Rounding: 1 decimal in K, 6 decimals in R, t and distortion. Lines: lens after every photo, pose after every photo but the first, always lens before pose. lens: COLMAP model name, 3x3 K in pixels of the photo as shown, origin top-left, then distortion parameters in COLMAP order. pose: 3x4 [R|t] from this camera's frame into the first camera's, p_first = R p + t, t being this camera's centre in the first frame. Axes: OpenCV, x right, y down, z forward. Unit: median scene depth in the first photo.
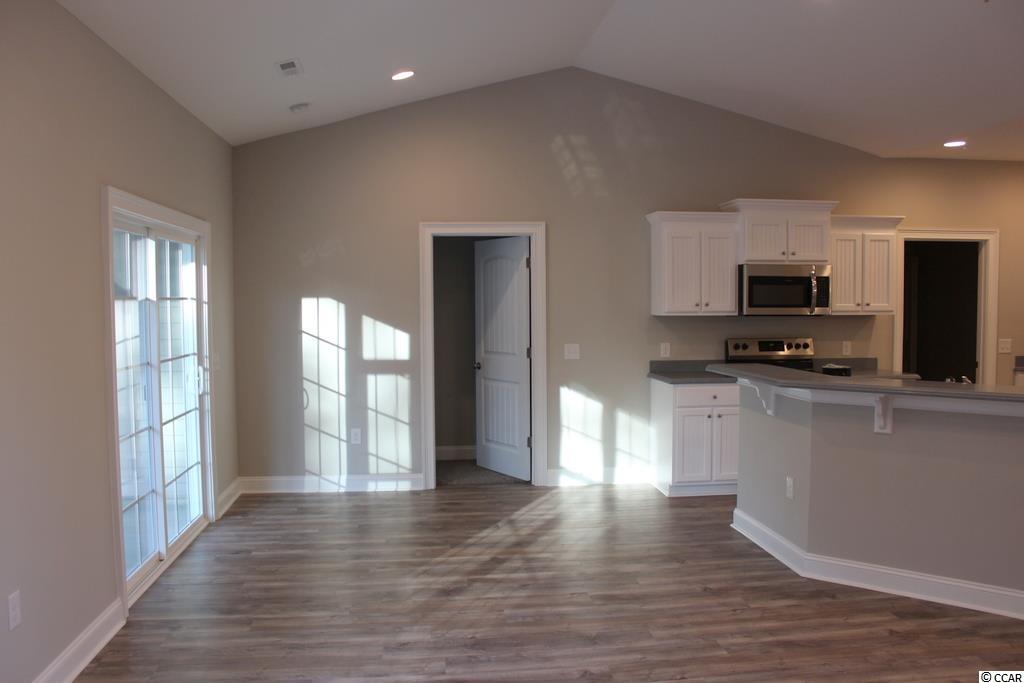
lens RADIAL K [[853.5, 0, 507.6], [0, 853.5, 341.5], [0, 0, 1]] dist [-0.140331, 0.100152]
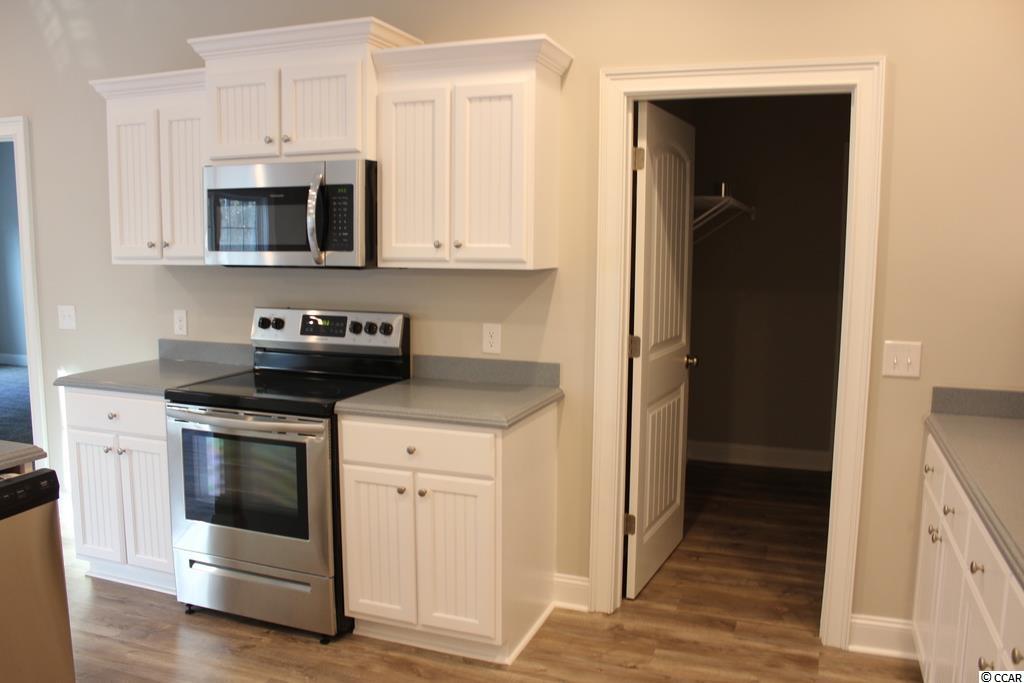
lens RADIAL K [[853.5, 0, 513.6], [0, 853.5, 345.6], [0, 0, 1]] dist [-0.140331, 0.100152]
pose [[0.887134, 0.066165, -0.456745, 0.676431], [-0.032194, 0.996131, 0.081771, -0.029398], [0.460388, -0.057837, 0.885831, 0.616206]]
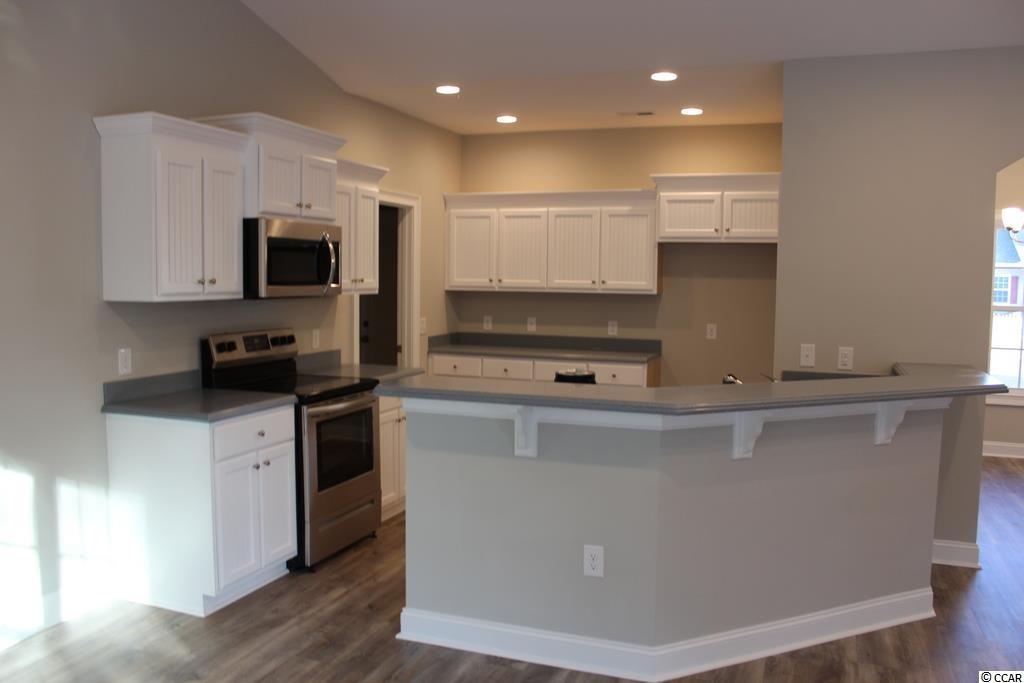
lens RADIAL K [[853.5, 0, 510.2], [0, 853.5, 340.3], [0, 0, 1]] dist [-0.140331, 0.100152]
pose [[0.450981, -0.057850, 0.890657, -0.200789], [0.027451, 0.998324, 0.050944, -0.026250], [-0.892112, 0.001474, 0.451813, 0.536625]]
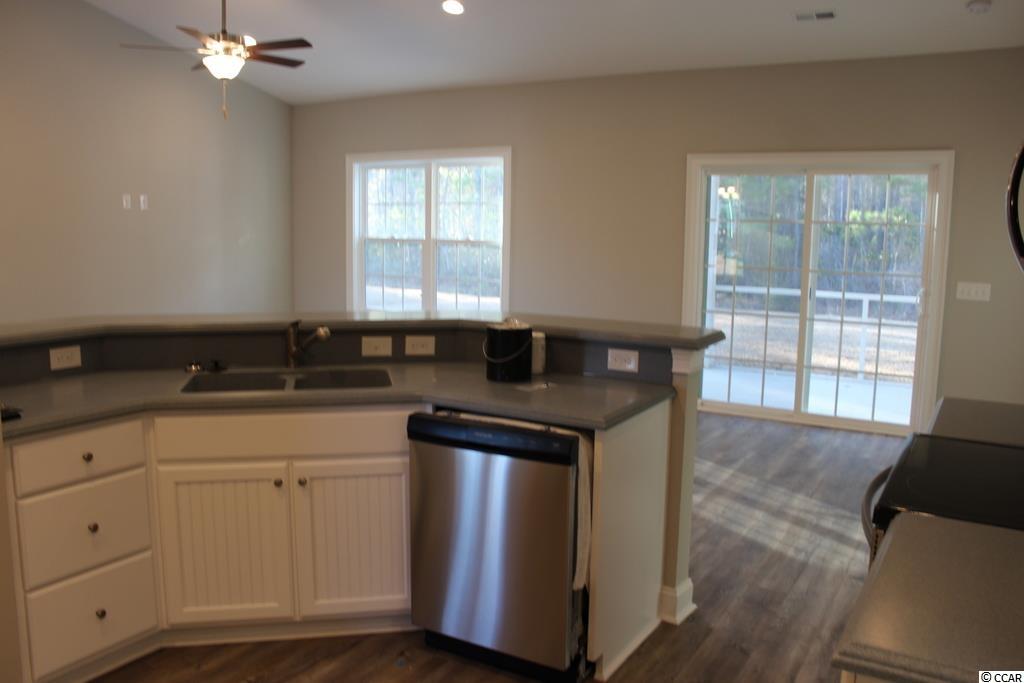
lens RADIAL K [[853.5, 0, 513.6], [0, 853.5, 344.6], [0, 0, 1]] dist [-0.140331, 0.100152]
pose [[-0.602703, 0.108717, -0.790525, 0.658429], [-0.050196, 0.983548, 0.173533, -0.048155], [0.796385, 0.144270, -0.587330, 1.017581]]
